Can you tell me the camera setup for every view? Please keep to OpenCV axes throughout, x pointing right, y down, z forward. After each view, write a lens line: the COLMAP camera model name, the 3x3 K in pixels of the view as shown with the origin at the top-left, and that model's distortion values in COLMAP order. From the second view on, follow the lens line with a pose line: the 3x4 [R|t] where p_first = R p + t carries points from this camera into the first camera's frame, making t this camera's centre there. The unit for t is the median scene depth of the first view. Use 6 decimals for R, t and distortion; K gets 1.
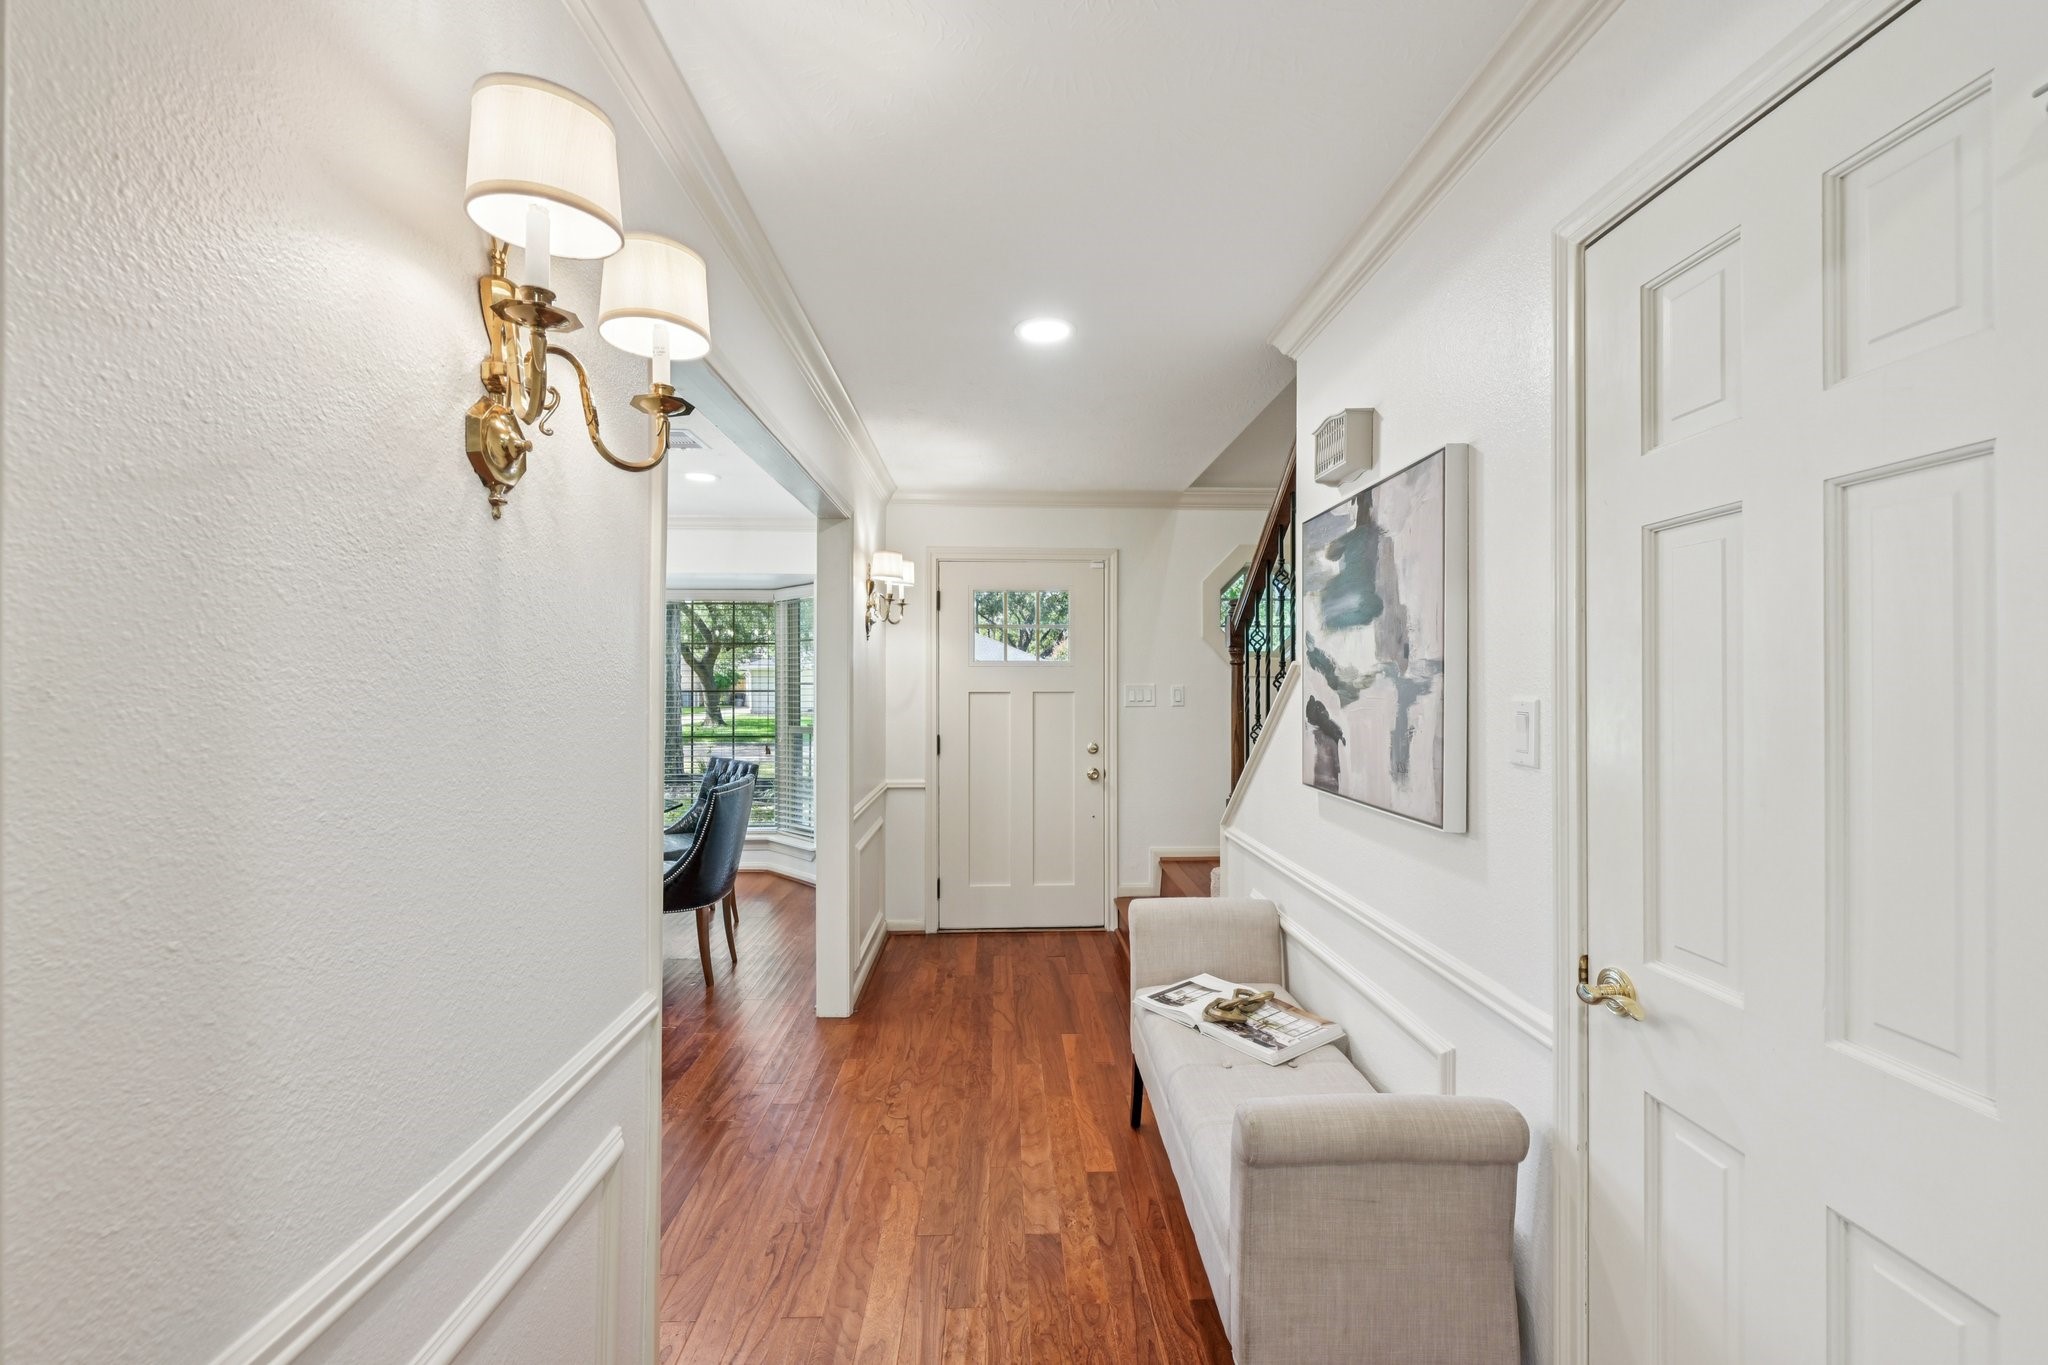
lens RADIAL K [[813.3, 0, 1024.6], [0, 813.3, 687.6], [0, 0, 1]] dist [0.001201, 0.000444]
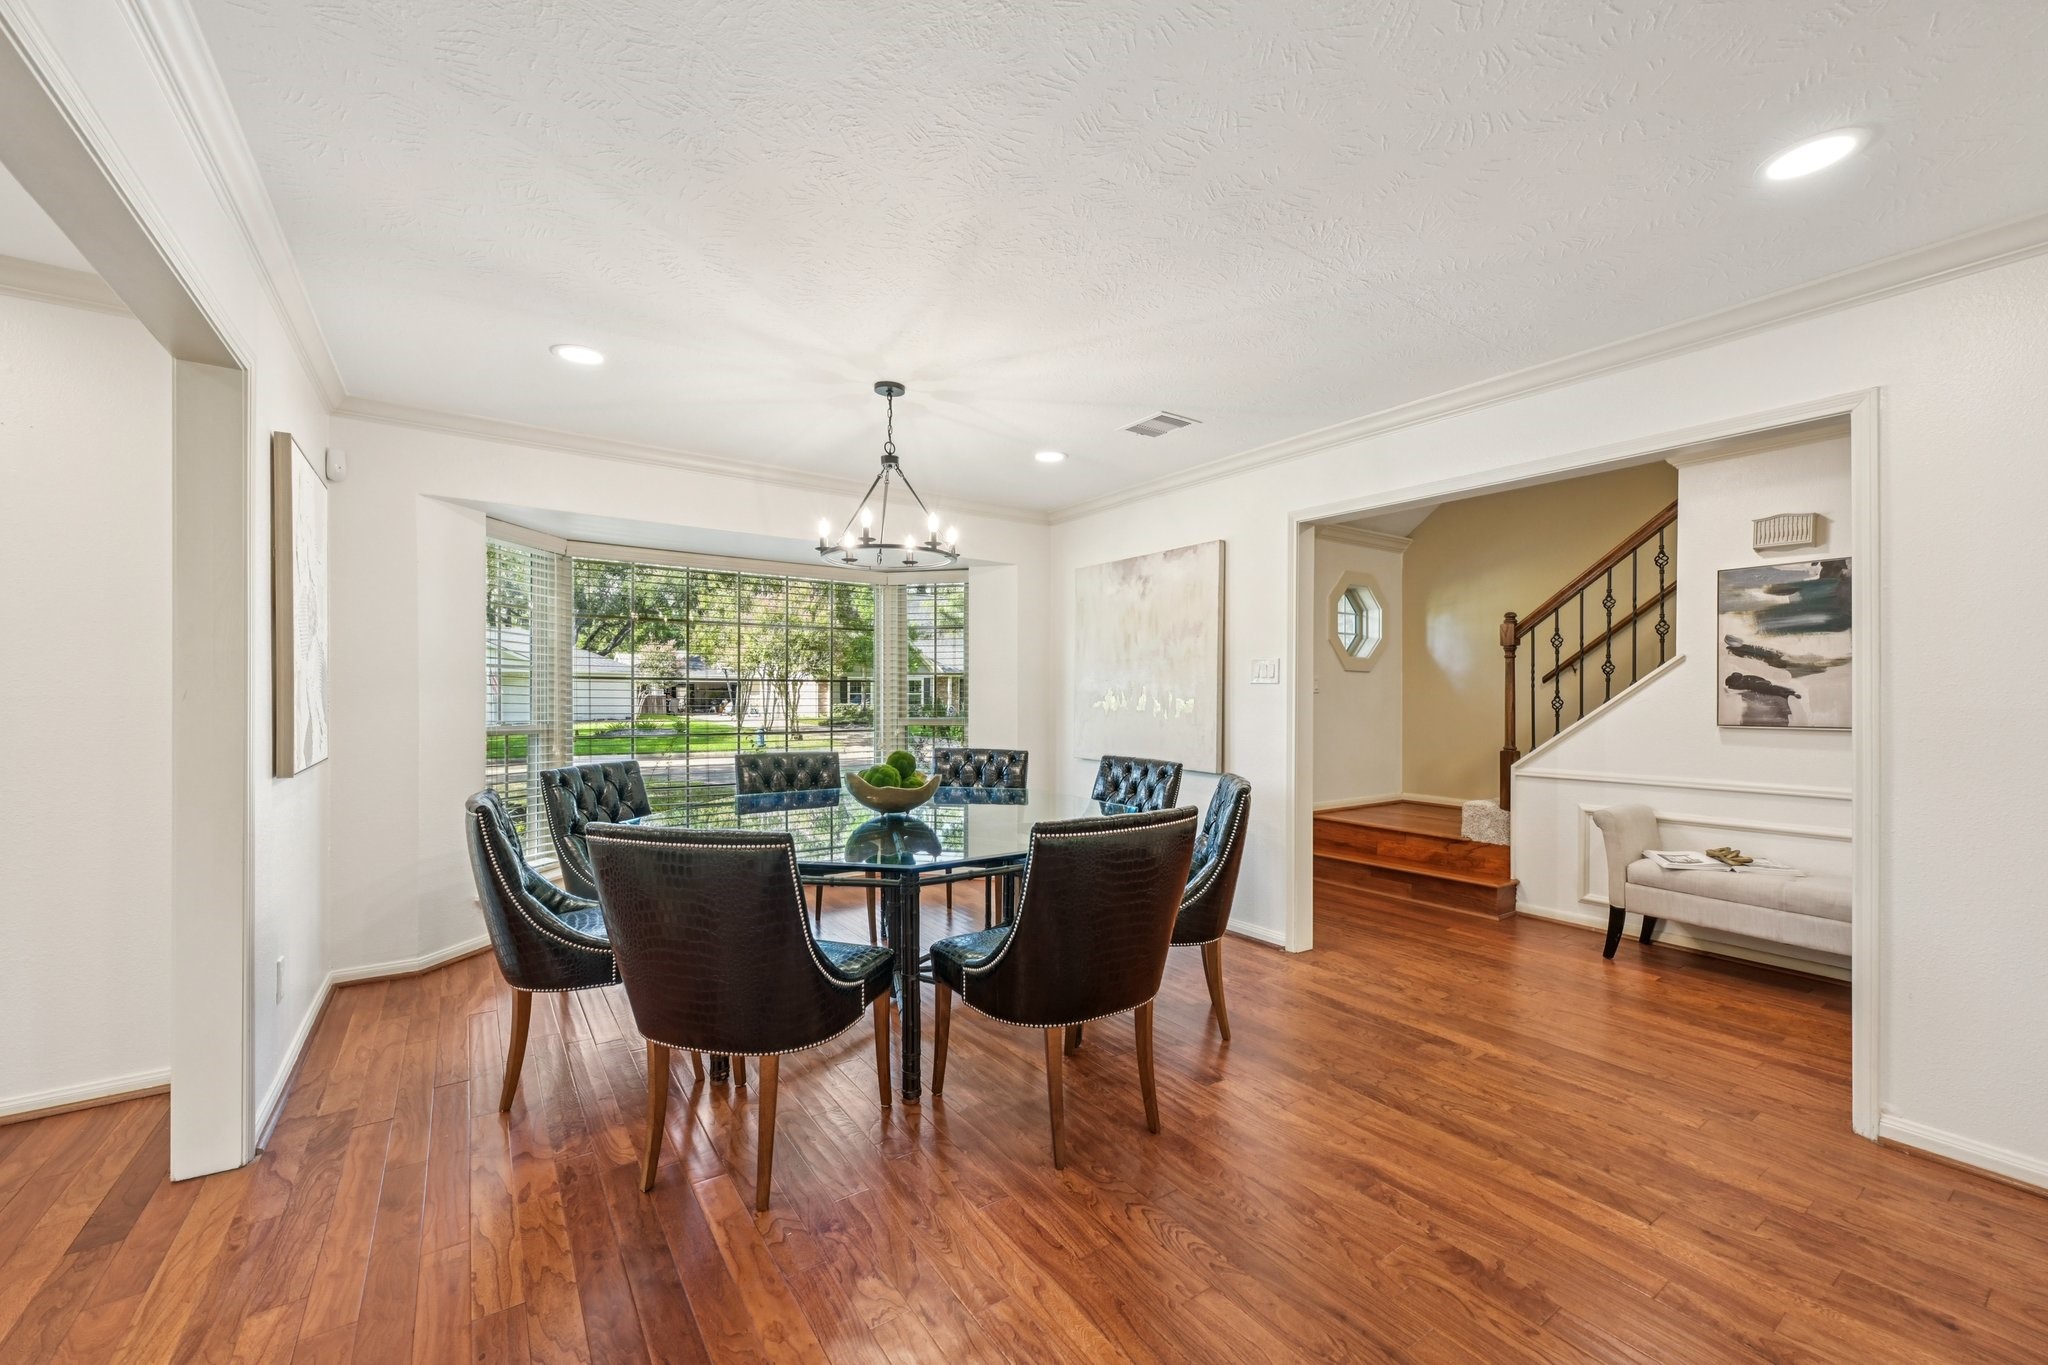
lens RADIAL K [[811.8, 0, 1017.0], [0, 811.8, 707.7], [0, 0, 1]] dist [0.011557, 0.000195]
pose [[0.842077, -0.009100, 0.539280, -1.693927], [0.001643, 0.999896, 0.014307, 0.051604], [-0.539355, -0.011162, 0.842005, 0.335525]]
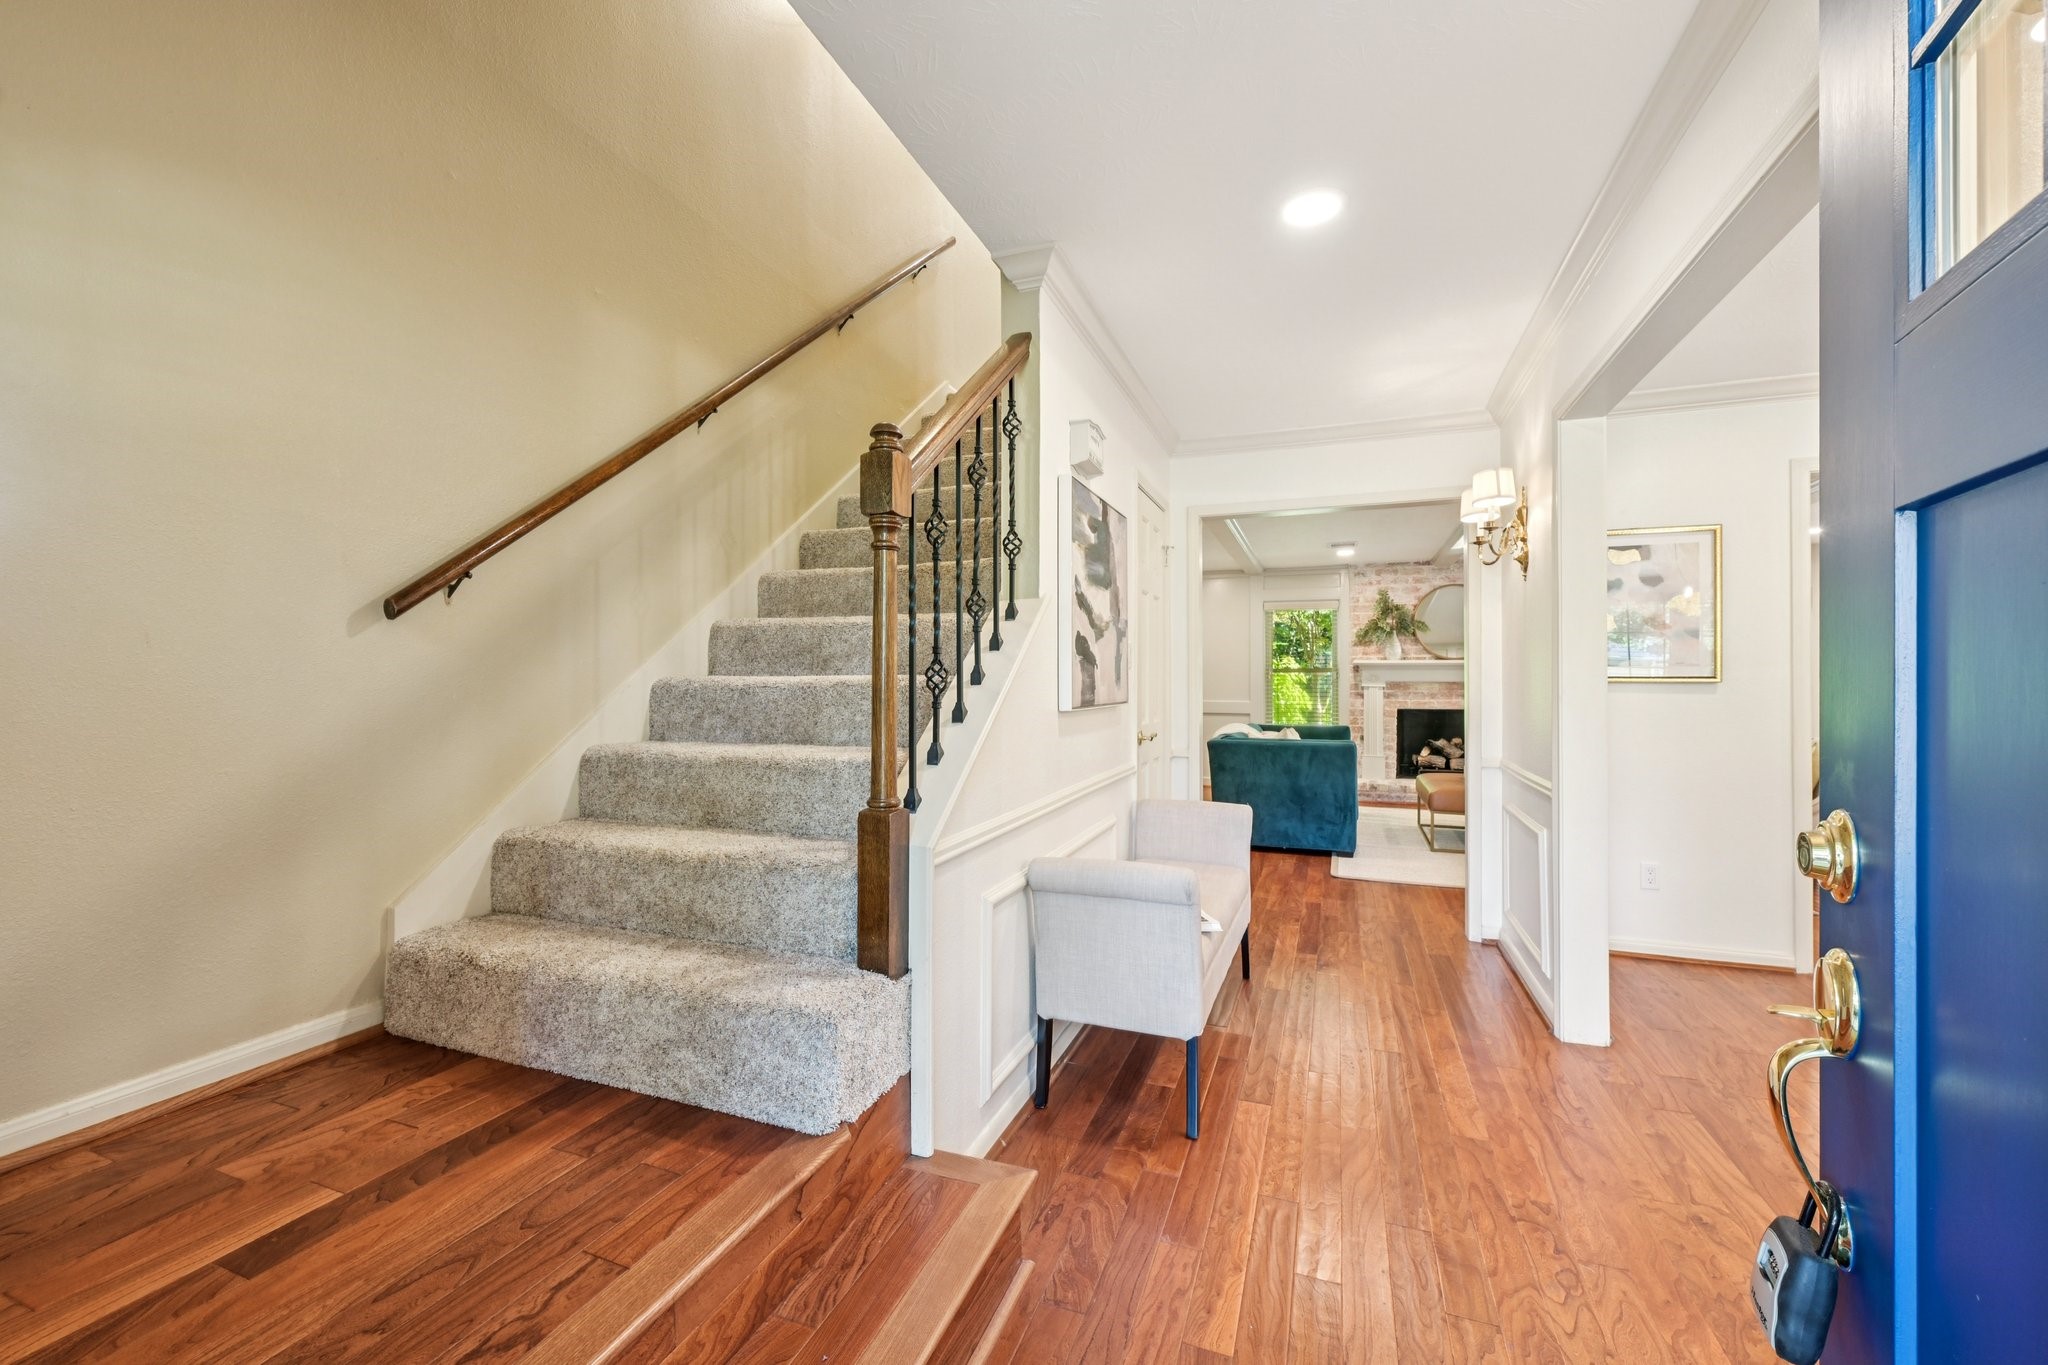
lens RADIAL K [[813.3, 0, 1024.6], [0, 813.3, 687.6], [0, 0, 1]] dist [0.001201, 0.000444]
pose [[-0.923627, -0.006537, 0.383237, -0.022881], [-0.002683, 0.999940, 0.010590, 0.072945], [-0.383284, 0.008753, -0.923589, 1.939101]]
